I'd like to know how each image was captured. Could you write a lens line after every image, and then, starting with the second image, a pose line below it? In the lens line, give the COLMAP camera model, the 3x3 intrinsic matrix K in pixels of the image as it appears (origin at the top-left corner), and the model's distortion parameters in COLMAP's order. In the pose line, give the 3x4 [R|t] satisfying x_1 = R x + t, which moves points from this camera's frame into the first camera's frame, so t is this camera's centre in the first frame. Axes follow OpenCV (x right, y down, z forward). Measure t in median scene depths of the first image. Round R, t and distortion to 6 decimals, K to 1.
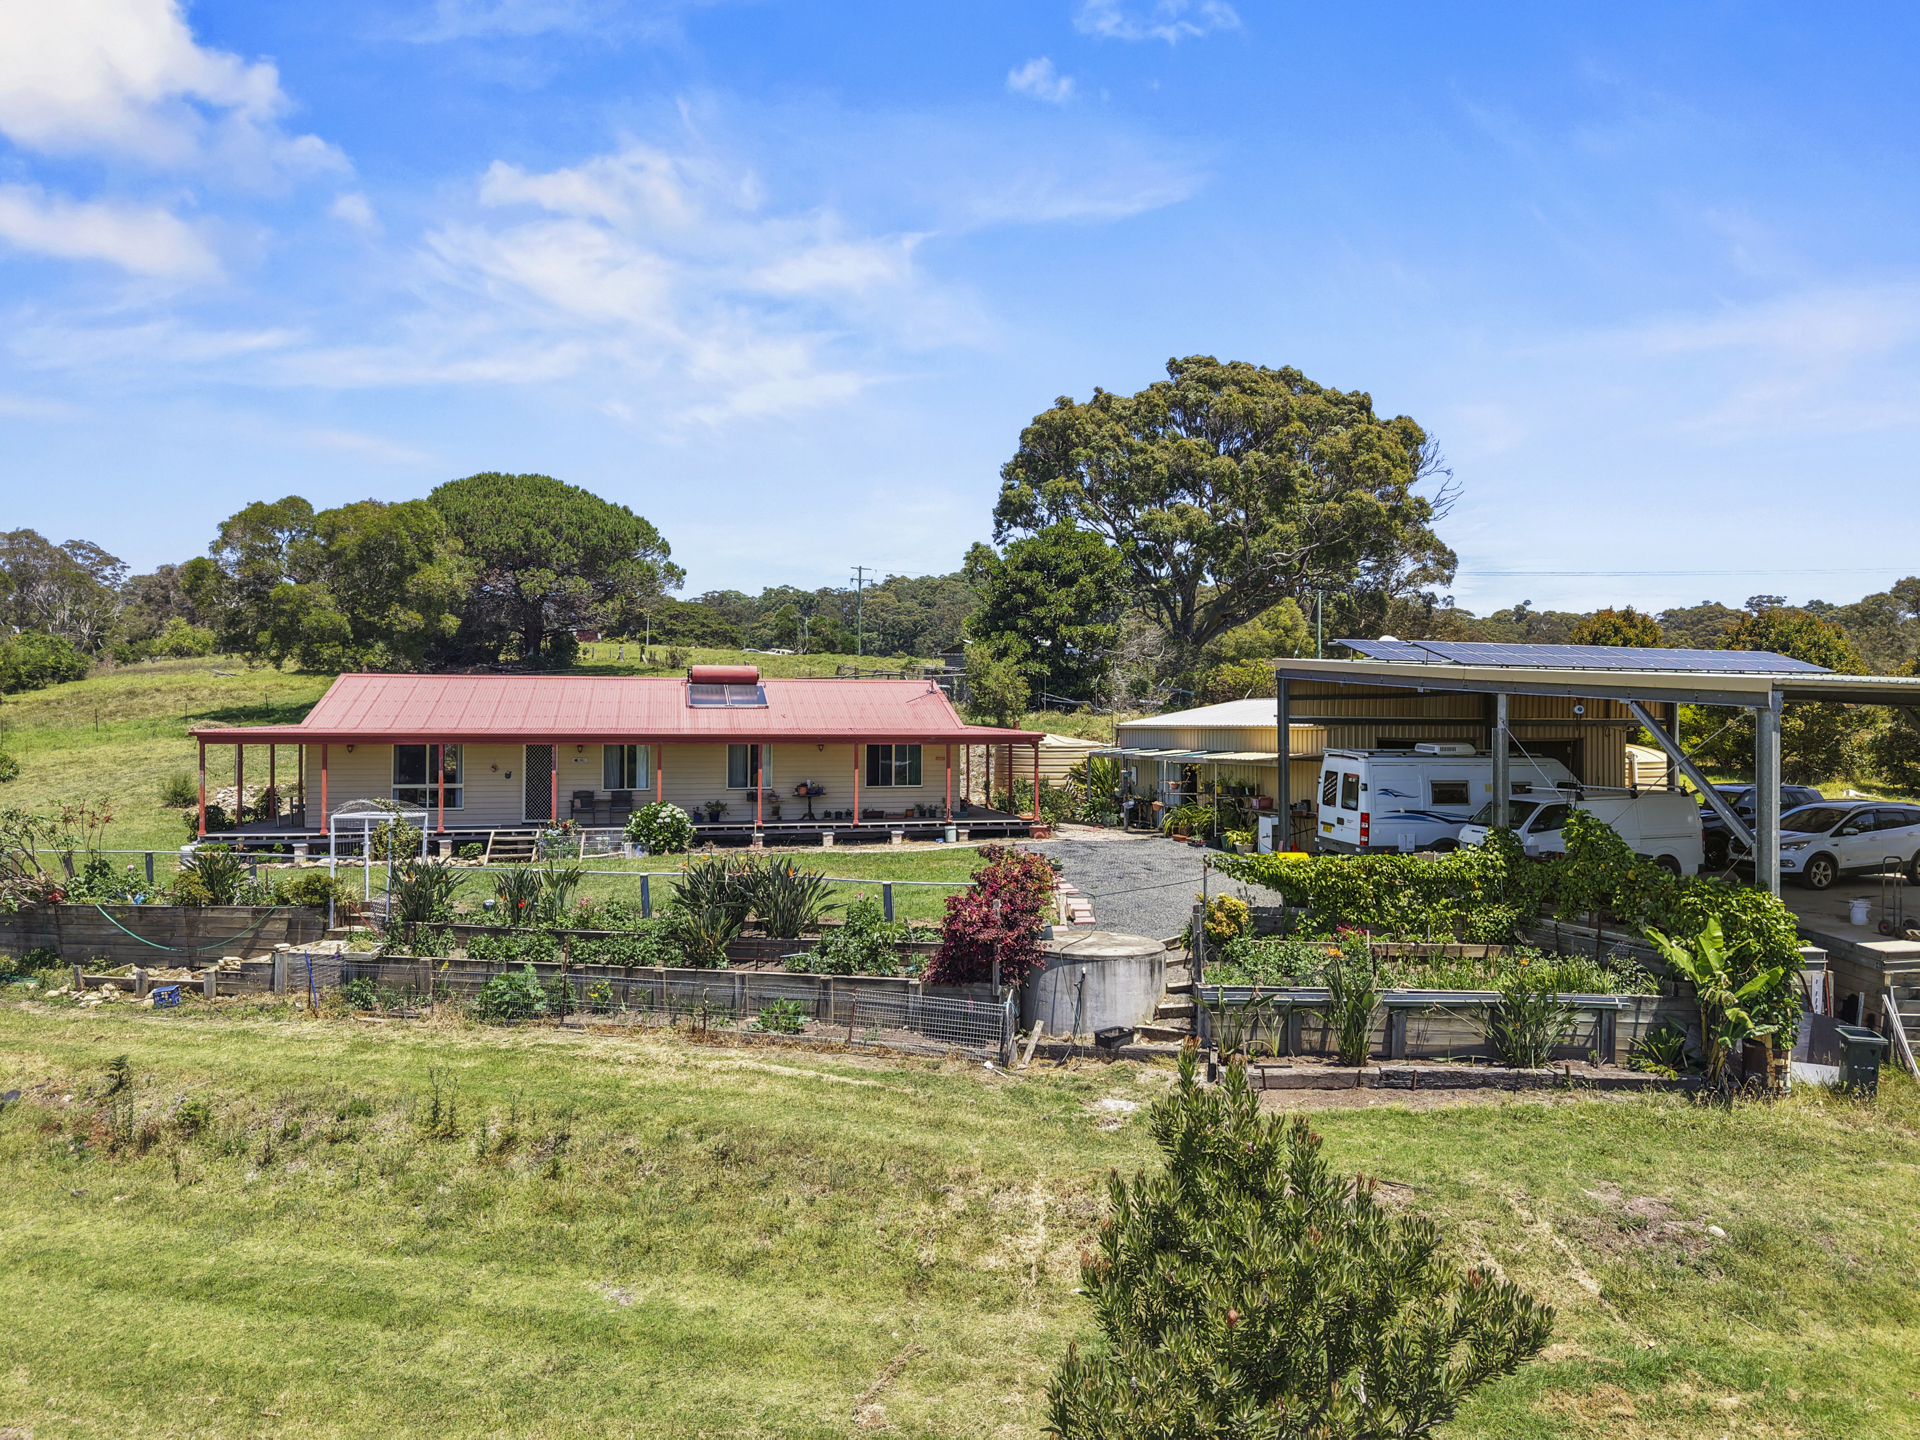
lens RADIAL K [[1368.0, 0, 960.0], [0, 1368.0, 720.0], [0, 0, 1]] dist [0.183984, -0.306410]
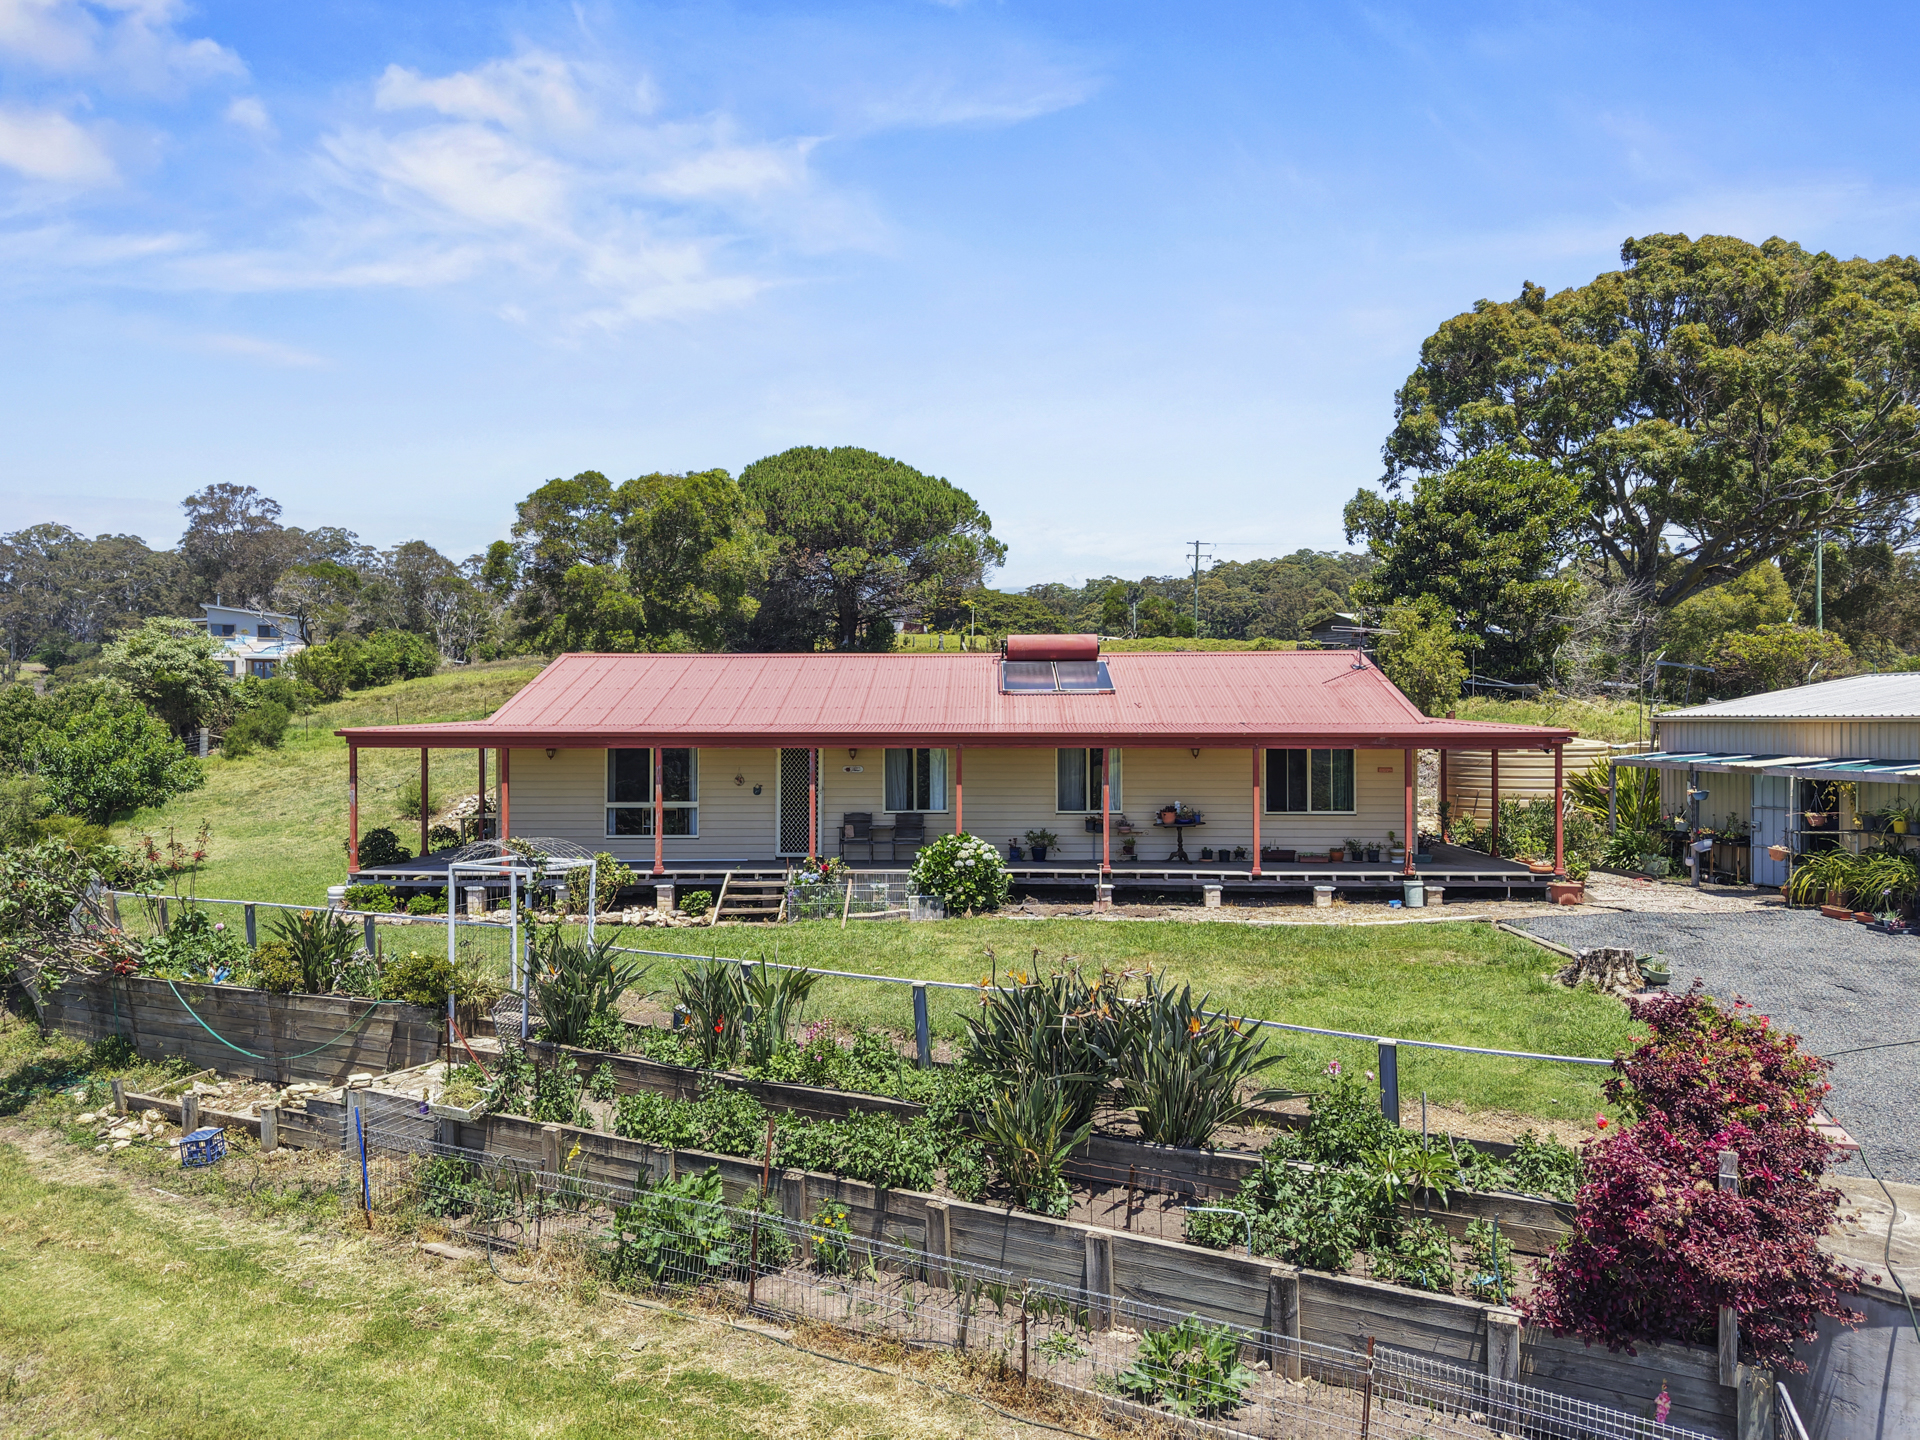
lens RADIAL K [[1345.5, 0, 960.0], [0, 1345.5, 720.0], [0, 0, 1]] dist [0.000073, 0.000160]
pose [[0.972446, -0.003353, -0.233106, -0.059212], [0.004595, 0.999978, 0.004783, 0.000809], [0.233085, -0.005722, 0.972440, 0.332960]]
